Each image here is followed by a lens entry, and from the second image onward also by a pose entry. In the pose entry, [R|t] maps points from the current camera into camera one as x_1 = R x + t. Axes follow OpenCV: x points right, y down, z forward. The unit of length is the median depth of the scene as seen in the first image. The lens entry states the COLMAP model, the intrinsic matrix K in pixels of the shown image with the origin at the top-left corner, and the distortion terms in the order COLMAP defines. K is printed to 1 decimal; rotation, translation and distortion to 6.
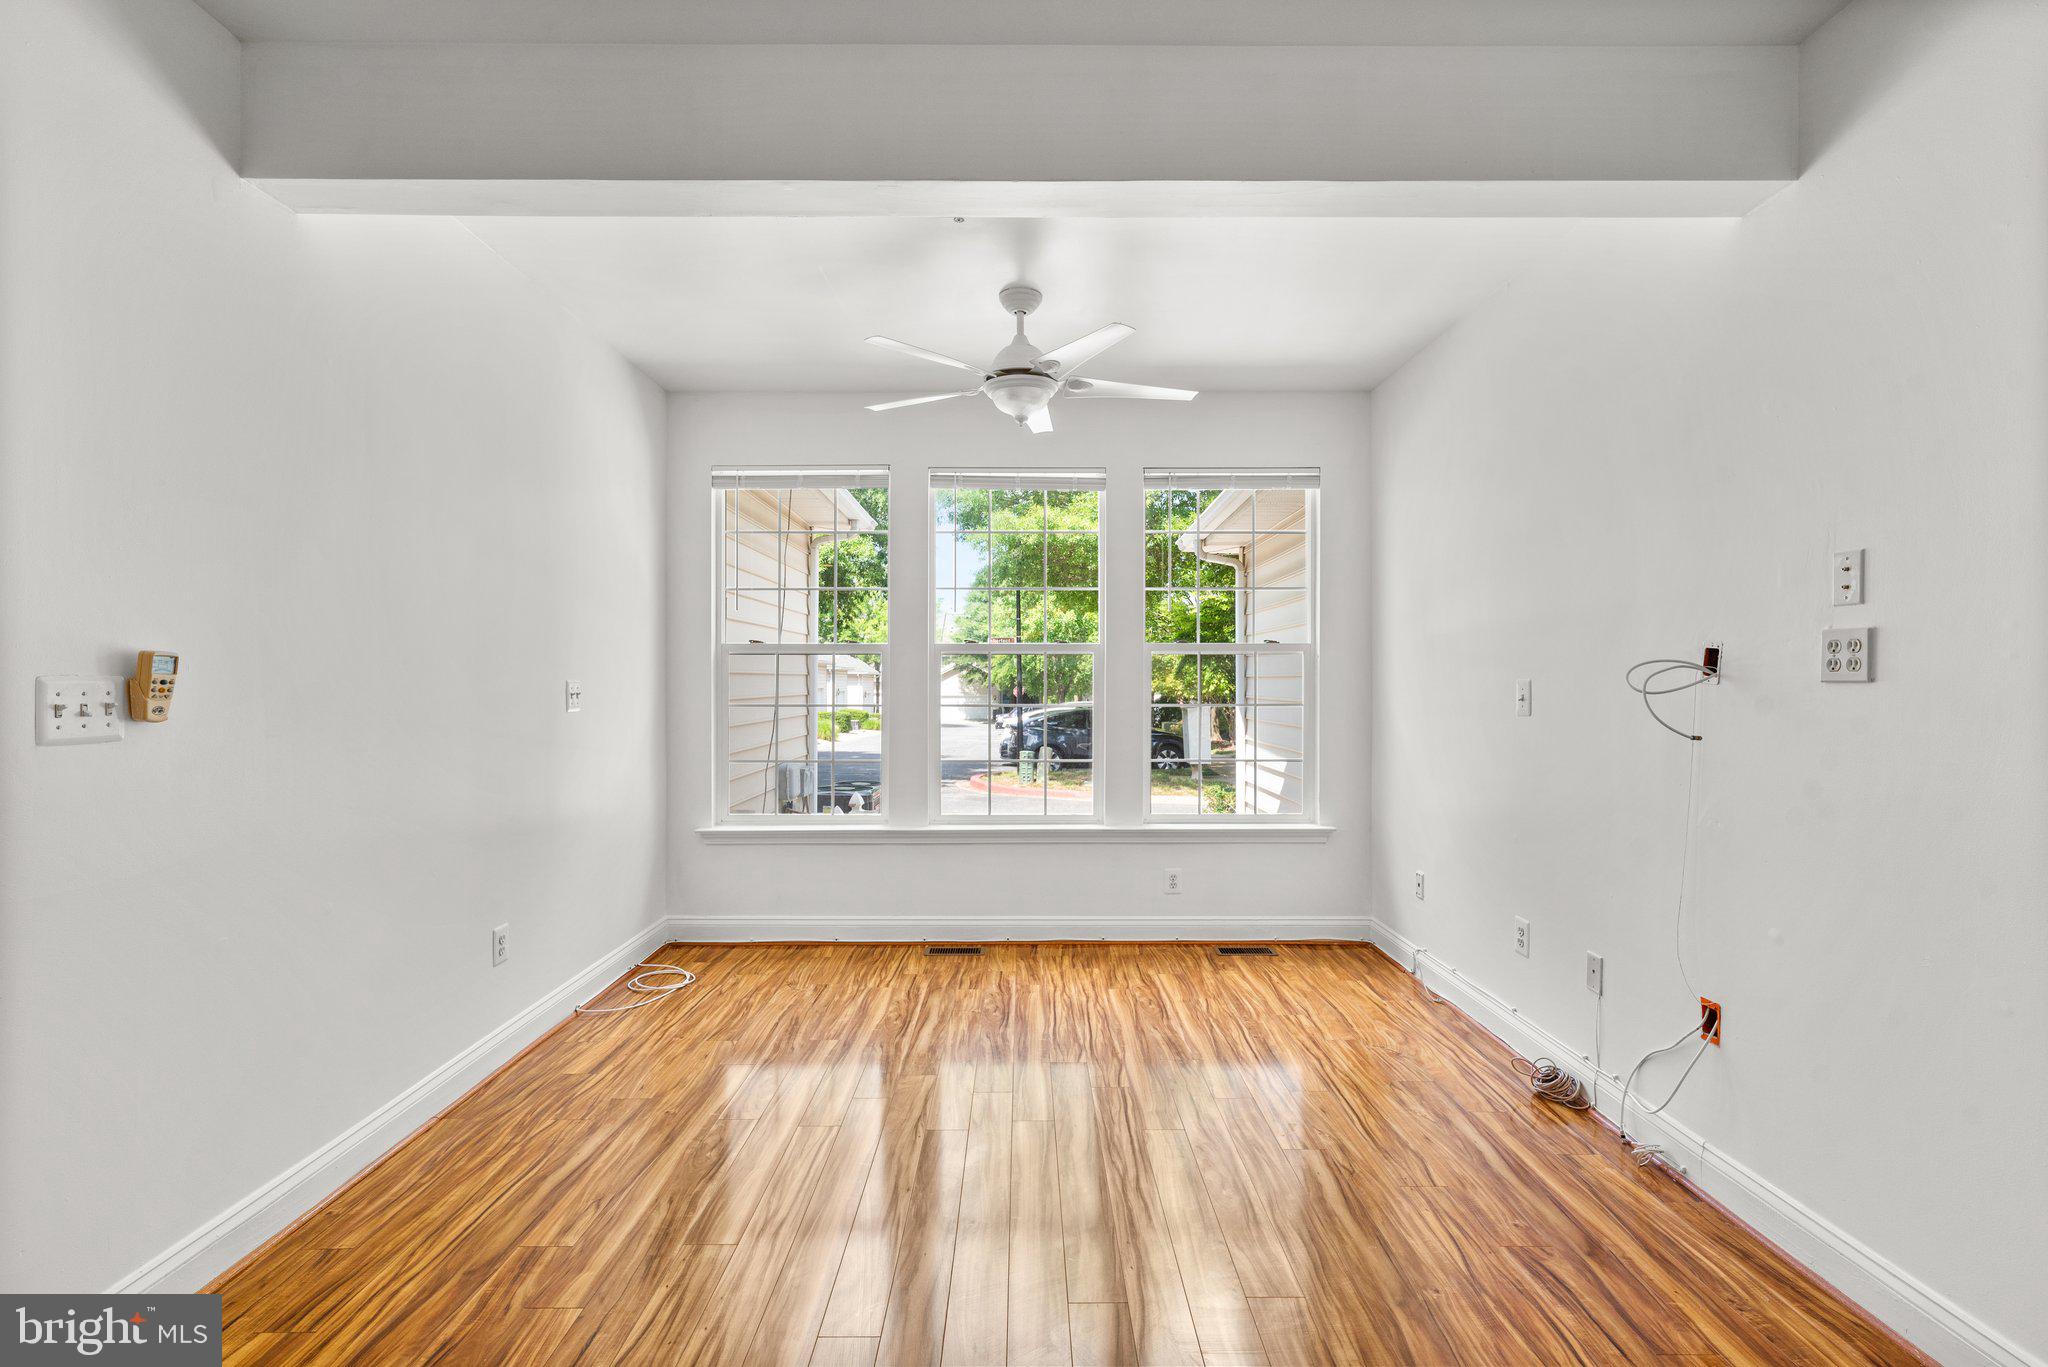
lens RADIAL K [[909.9, 0, 1033.4], [0, 909.9, 685.3], [0, 0, 1]] dist [0.000009, -0.000261]
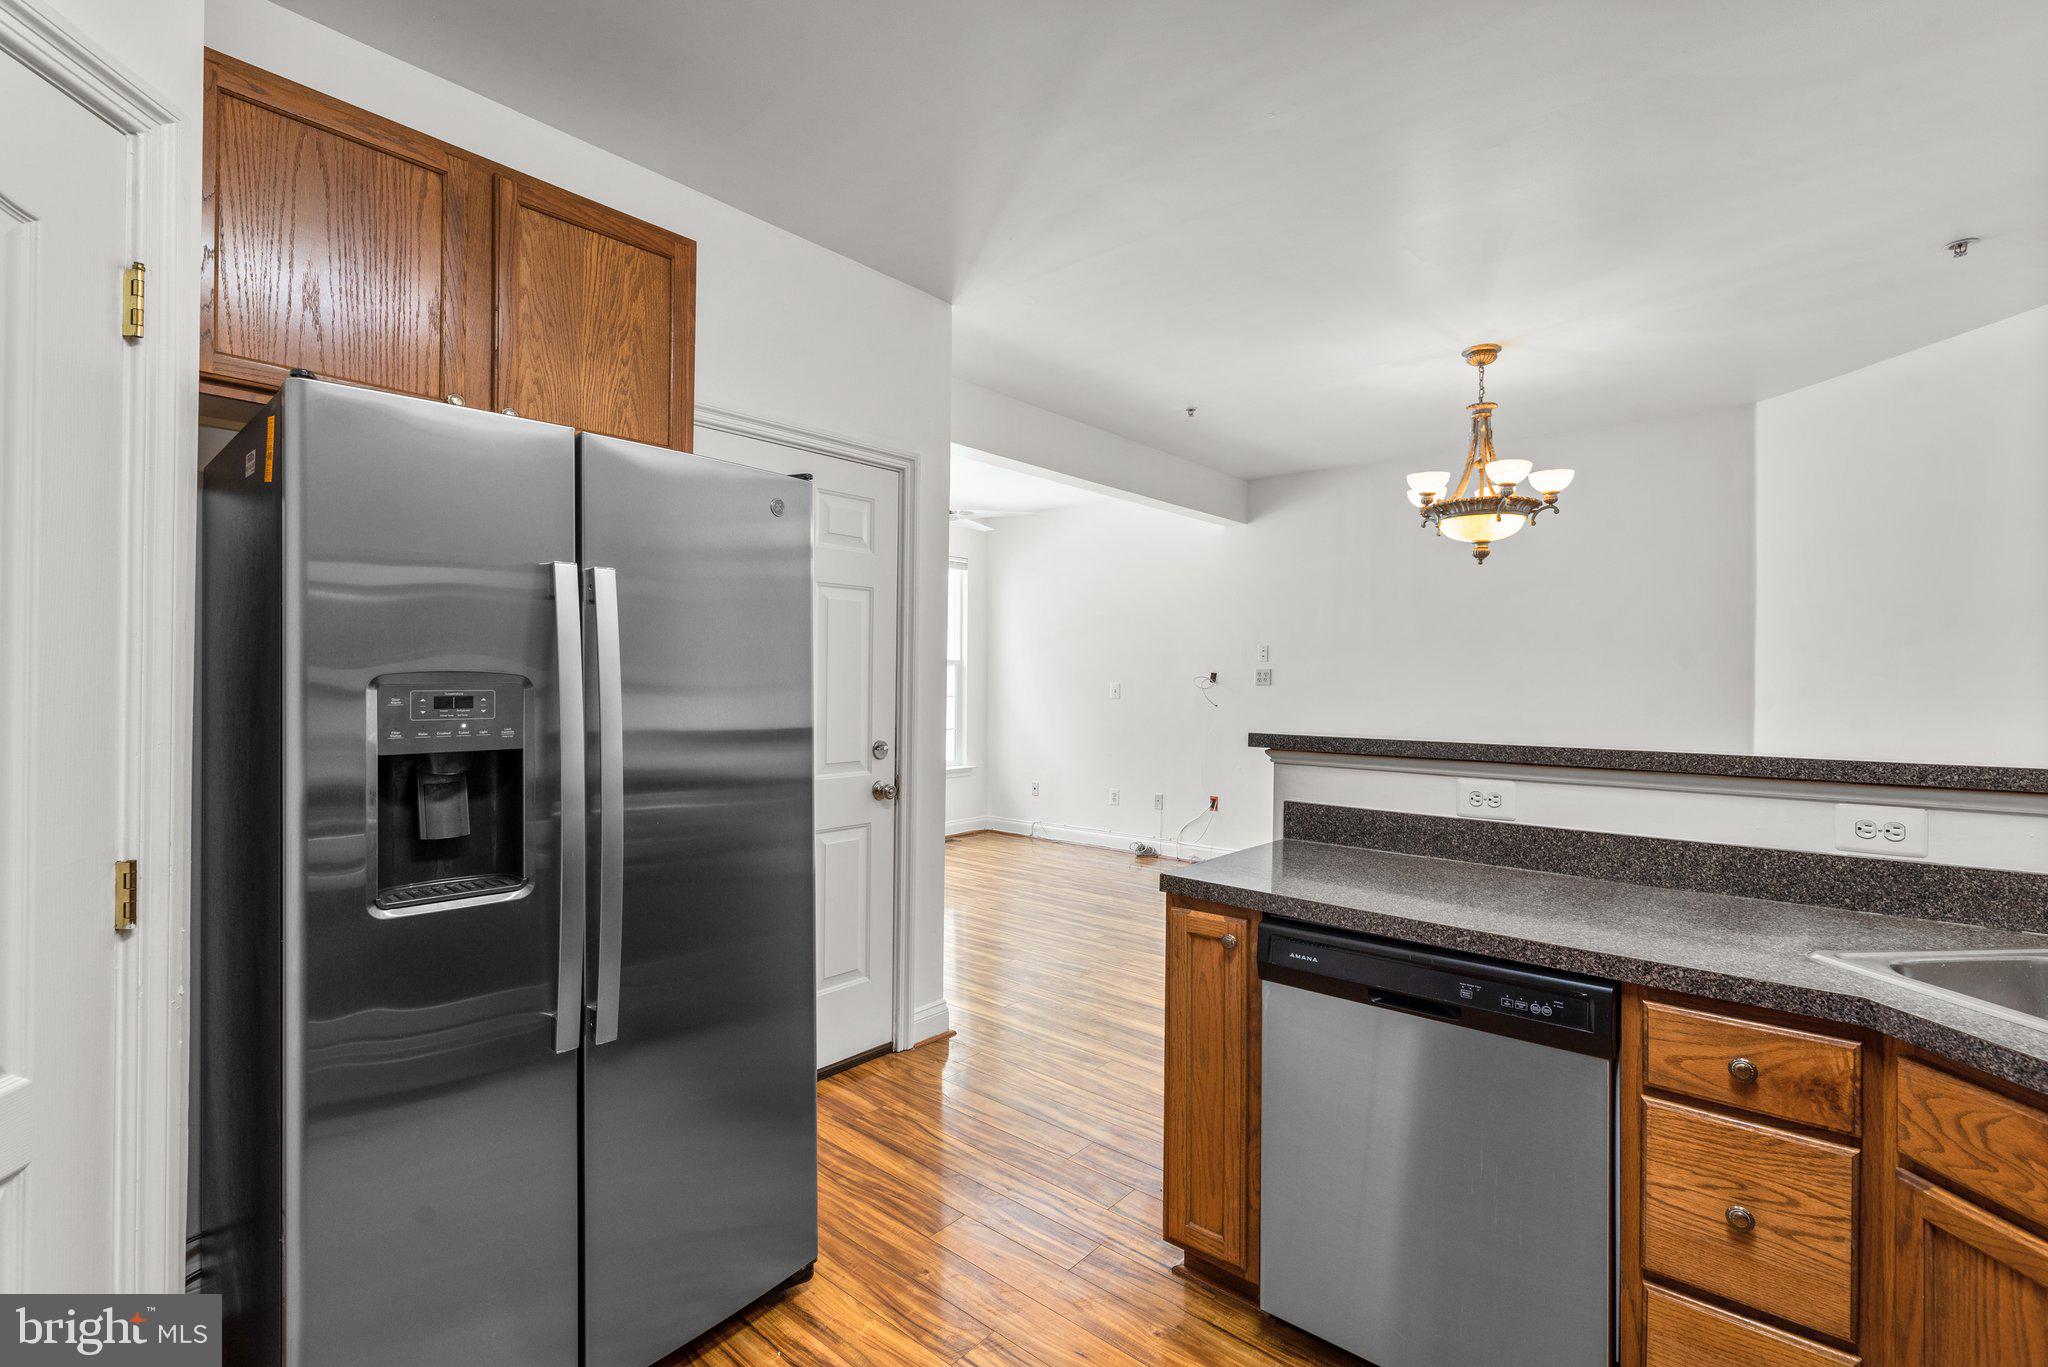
lens RADIAL K [[909.9, 0, 1042.1], [0, 909.9, 677.4], [0, 0, 1]] dist [0.000009, -0.000261]
pose [[0.644733, 0.005246, 0.764390, -1.014666], [-0.004107, 0.999986, -0.003398, -0.008312], [-0.764397, -0.000949, 0.644745, -0.243003]]
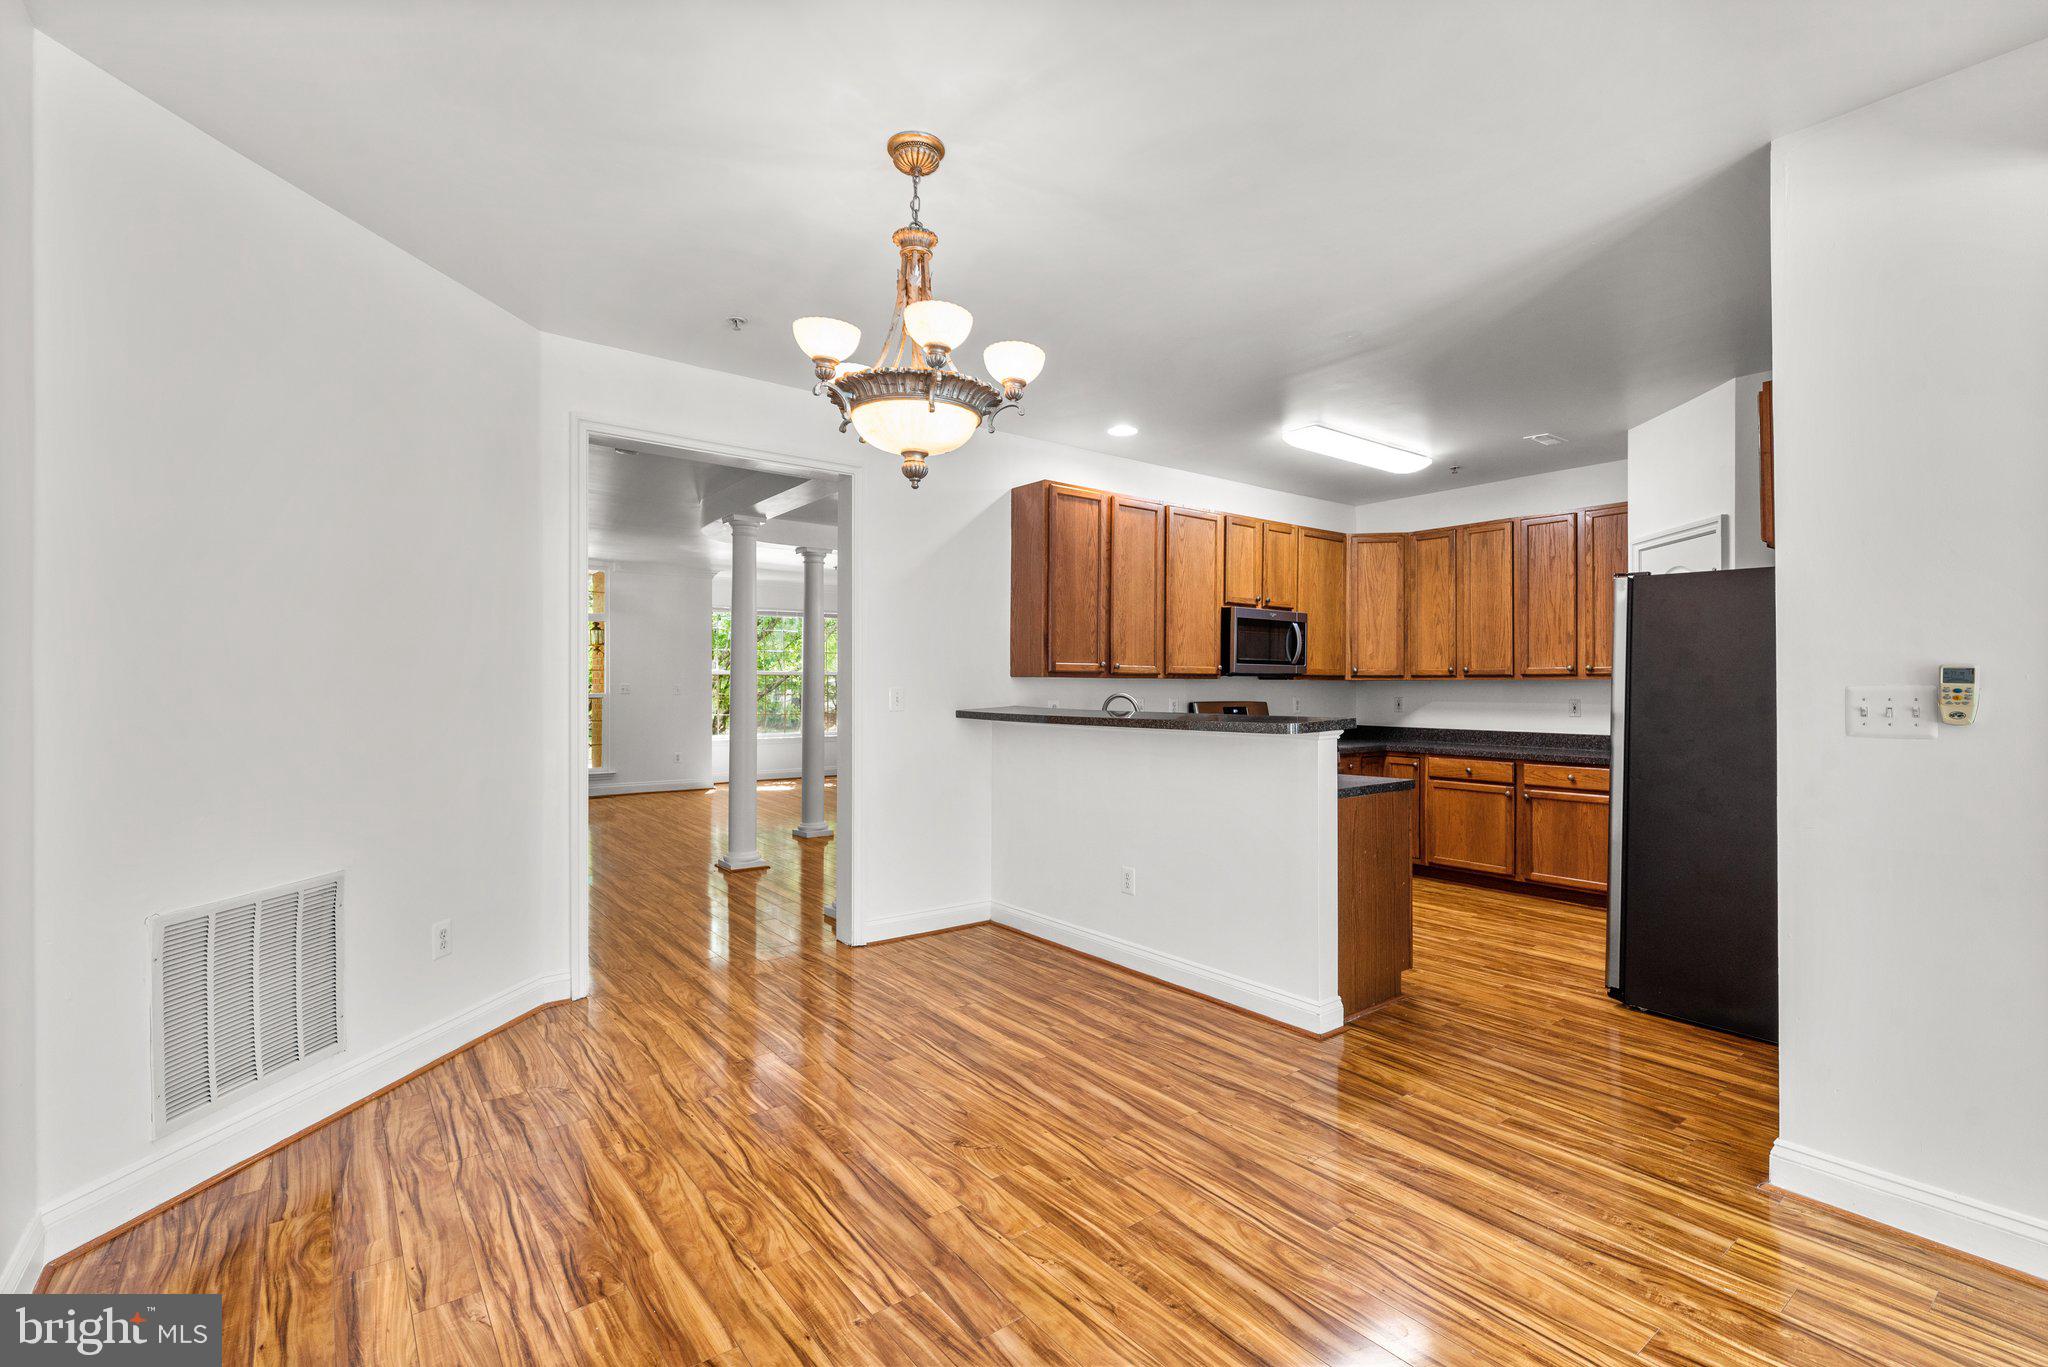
lens RADIAL K [[909.9, 0, 1015.9], [0, 909.9, 675.8], [0, 0, 1]] dist [0.000009, -0.000261]
pose [[-0.802369, -0.011560, -0.596716, 0.303407], [-0.005847, 0.999917, -0.011509, -0.000970], [0.596799, -0.005746, -0.802370, 0.538476]]
